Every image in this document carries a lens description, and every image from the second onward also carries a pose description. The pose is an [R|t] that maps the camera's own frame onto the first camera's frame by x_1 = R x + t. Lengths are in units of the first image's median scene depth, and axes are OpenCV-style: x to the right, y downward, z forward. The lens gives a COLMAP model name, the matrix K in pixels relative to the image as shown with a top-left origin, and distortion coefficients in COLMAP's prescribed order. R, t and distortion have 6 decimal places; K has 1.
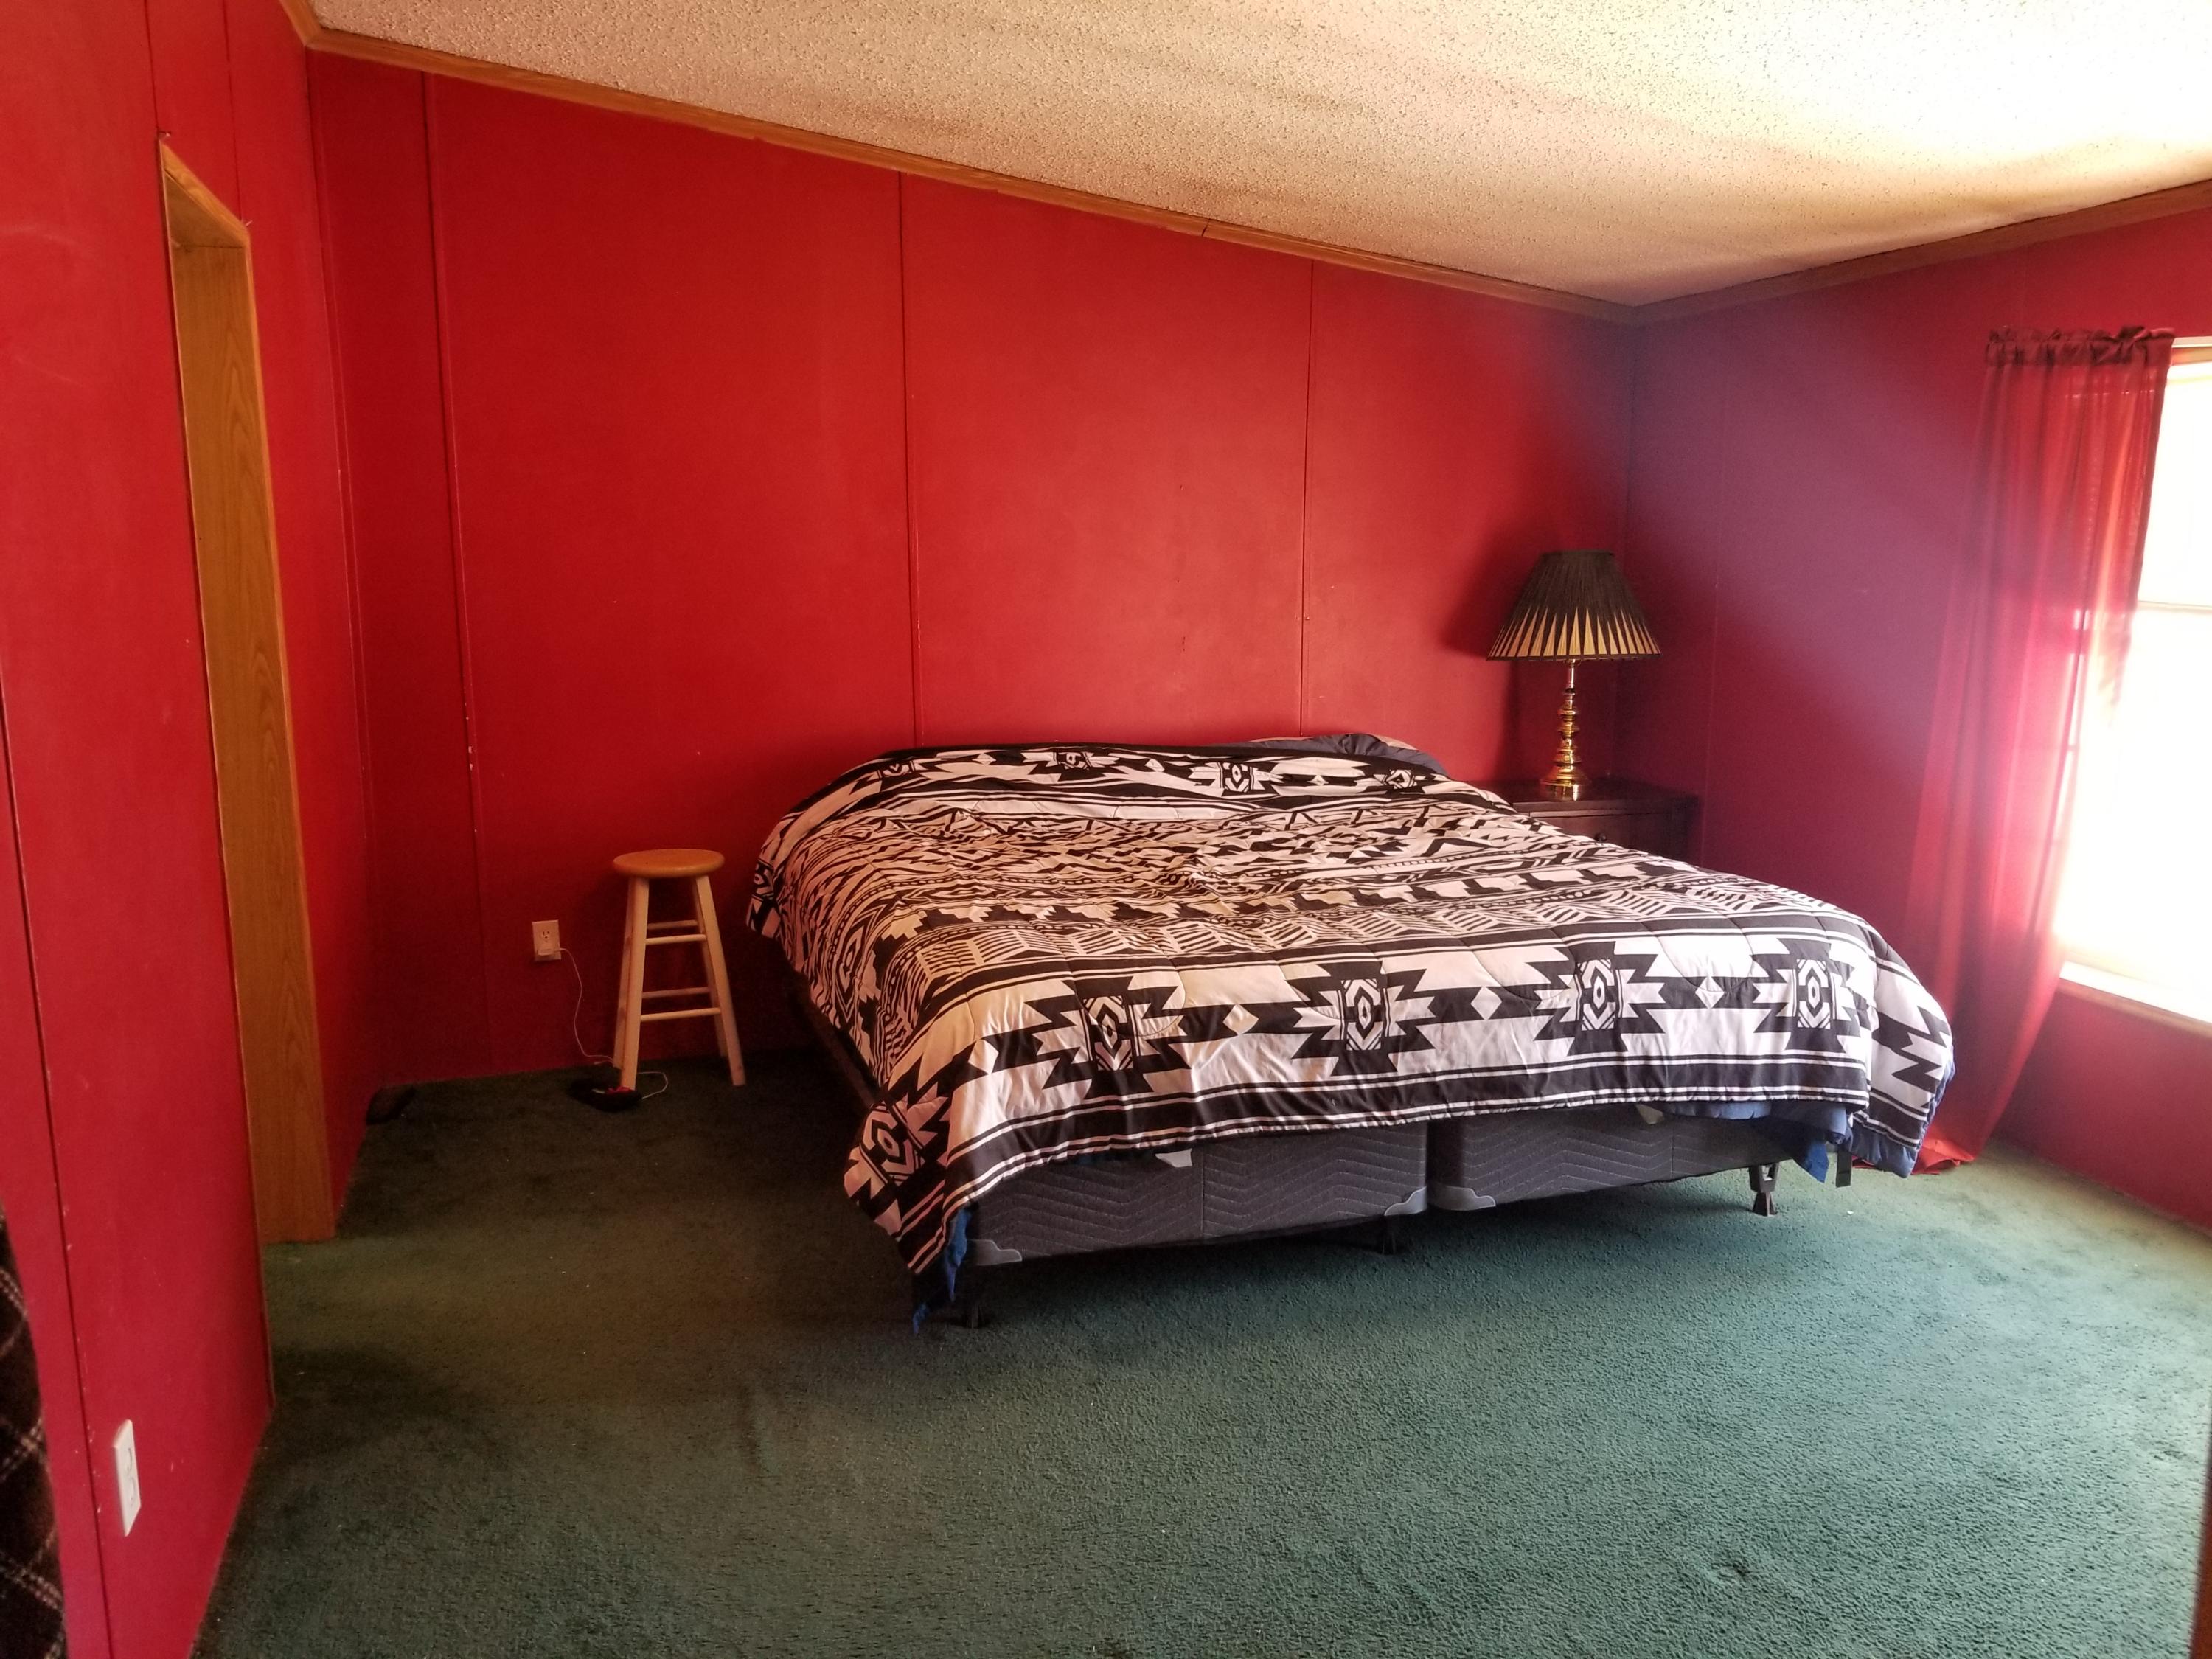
lens RADIAL K [[1719.5, 0, 946.2], [0, 1719.5, 792.0], [0, 0, 1]] dist [0.074522, -0.109275]
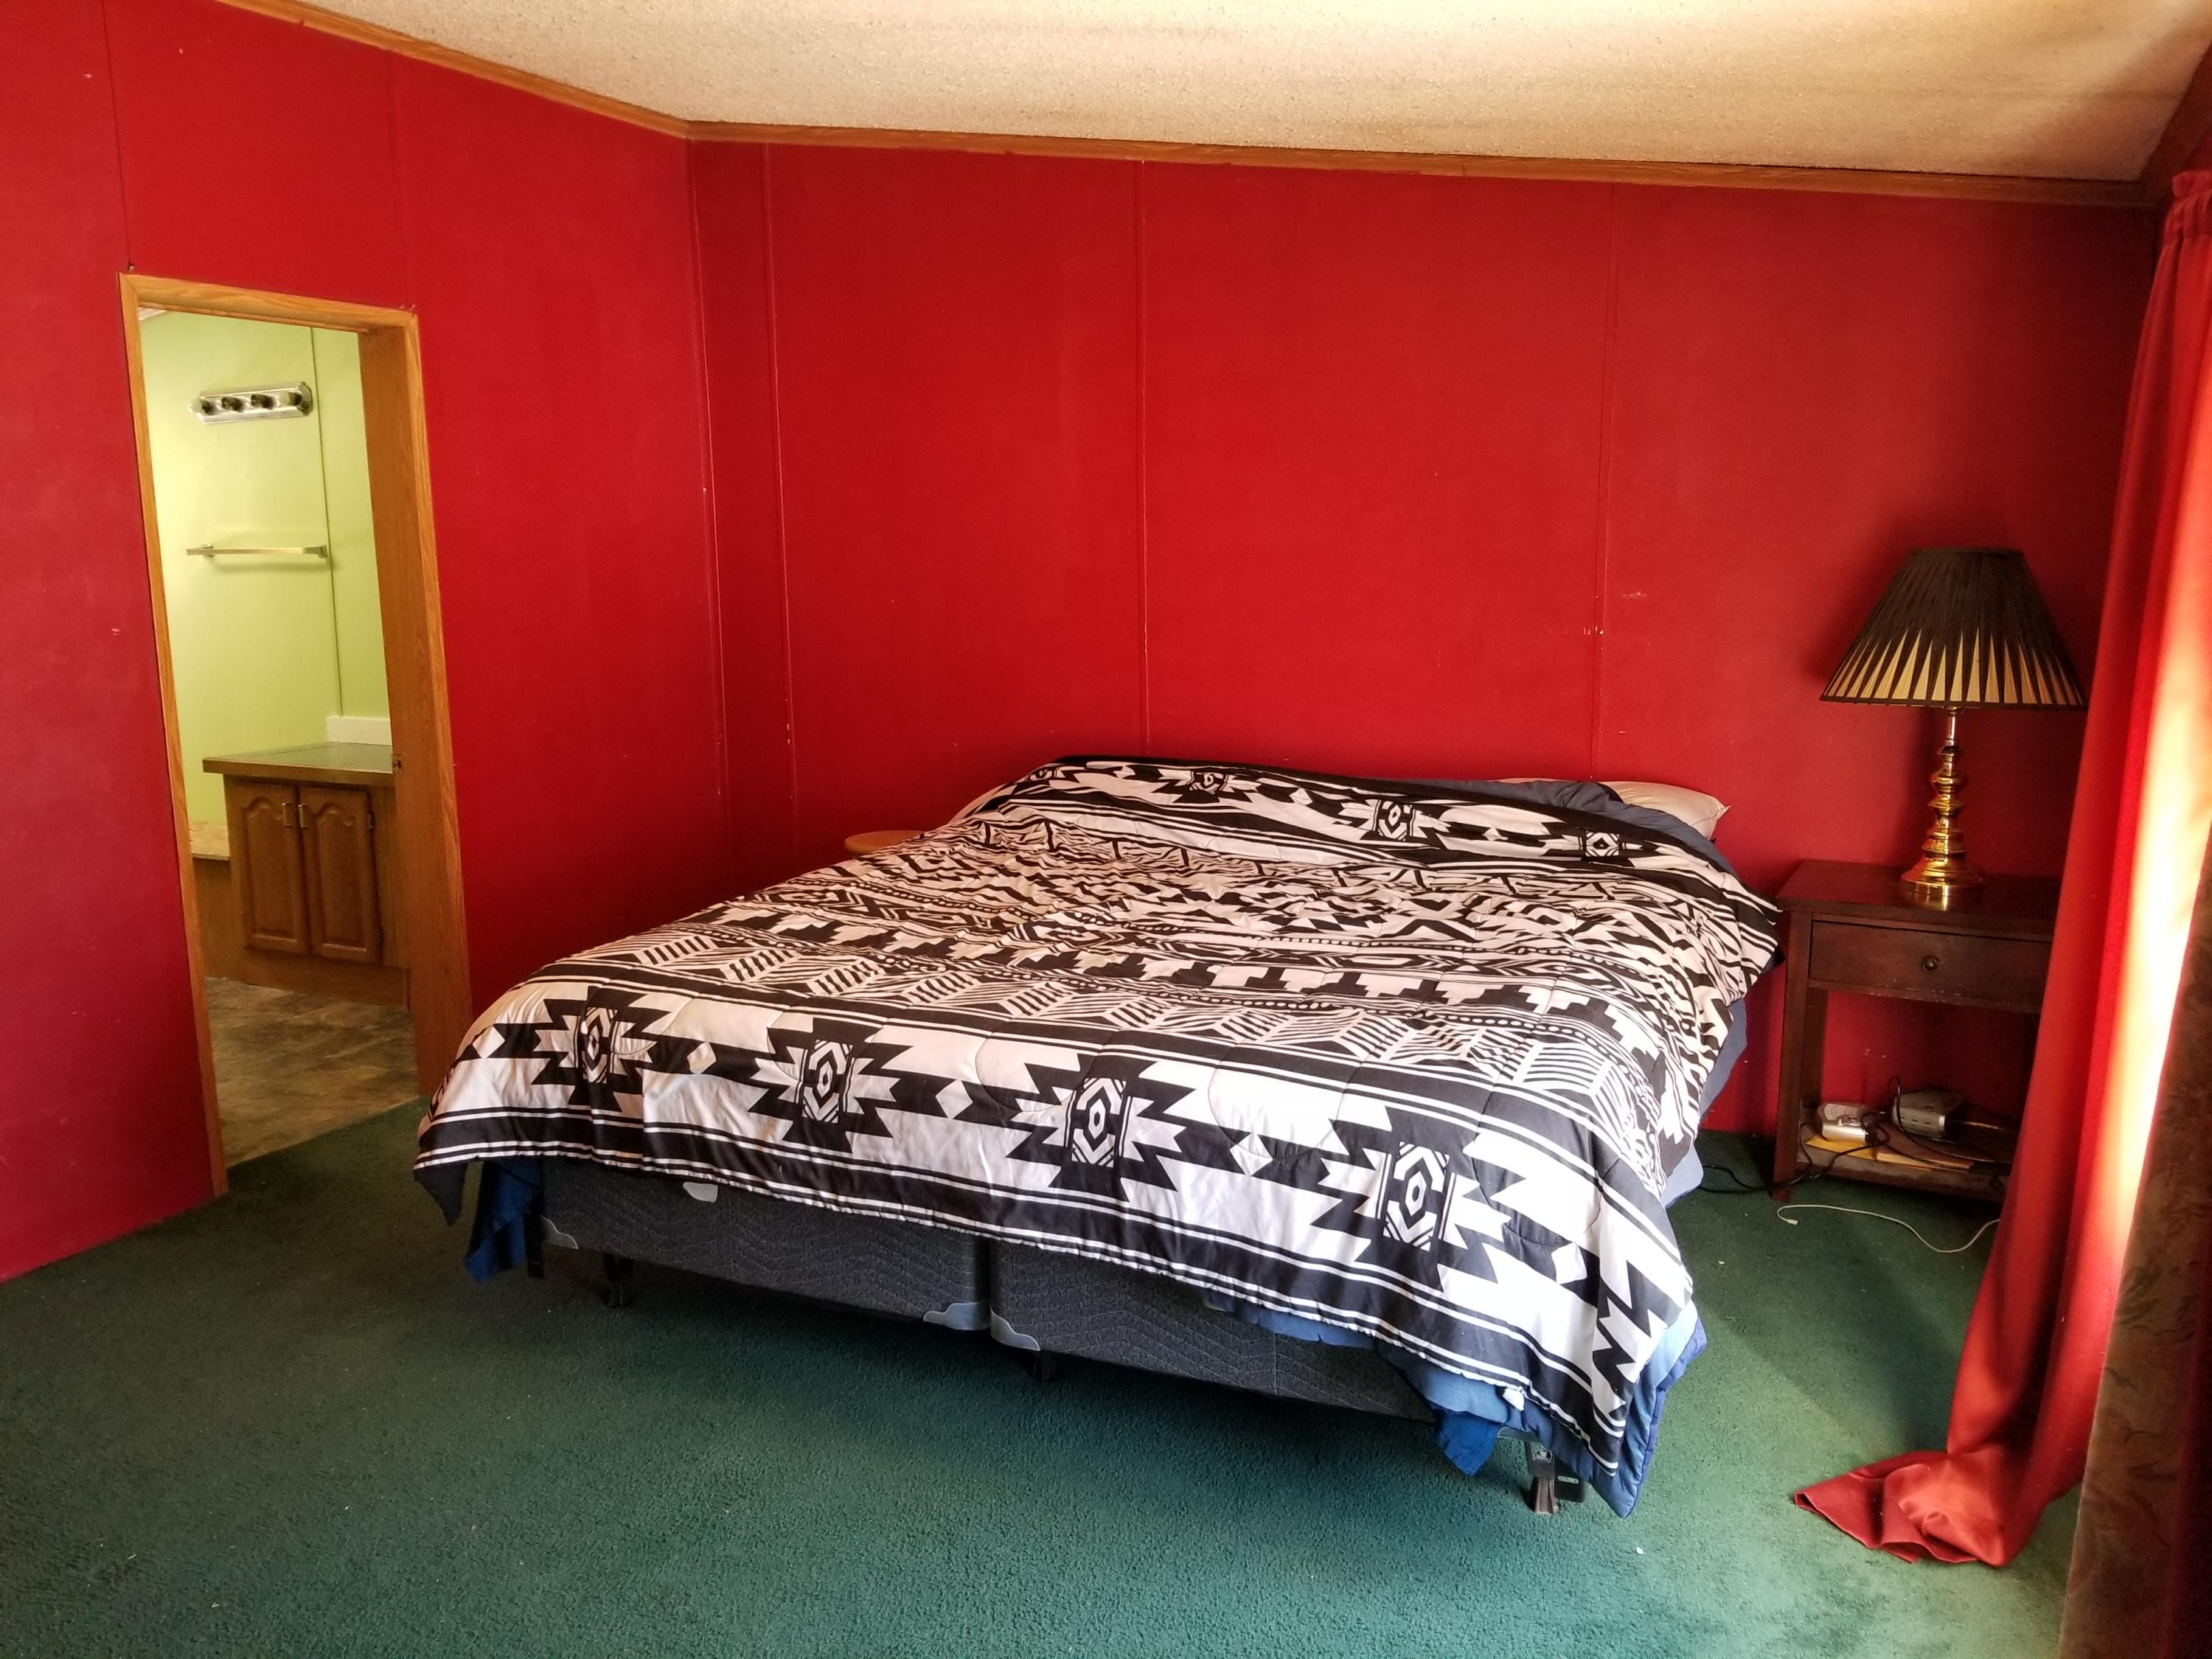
lens RADIAL K [[1719.5, 0, 1151.7], [0, 1719.5, 762.6], [0, 0, 1]] dist [0.074522, -0.109275]
pose [[0.739241, 0.081168, -0.668531, 0.900362], [-0.081955, 0.996175, 0.030325, -0.073507], [0.668435, 0.032372, 0.743066, 0.414175]]
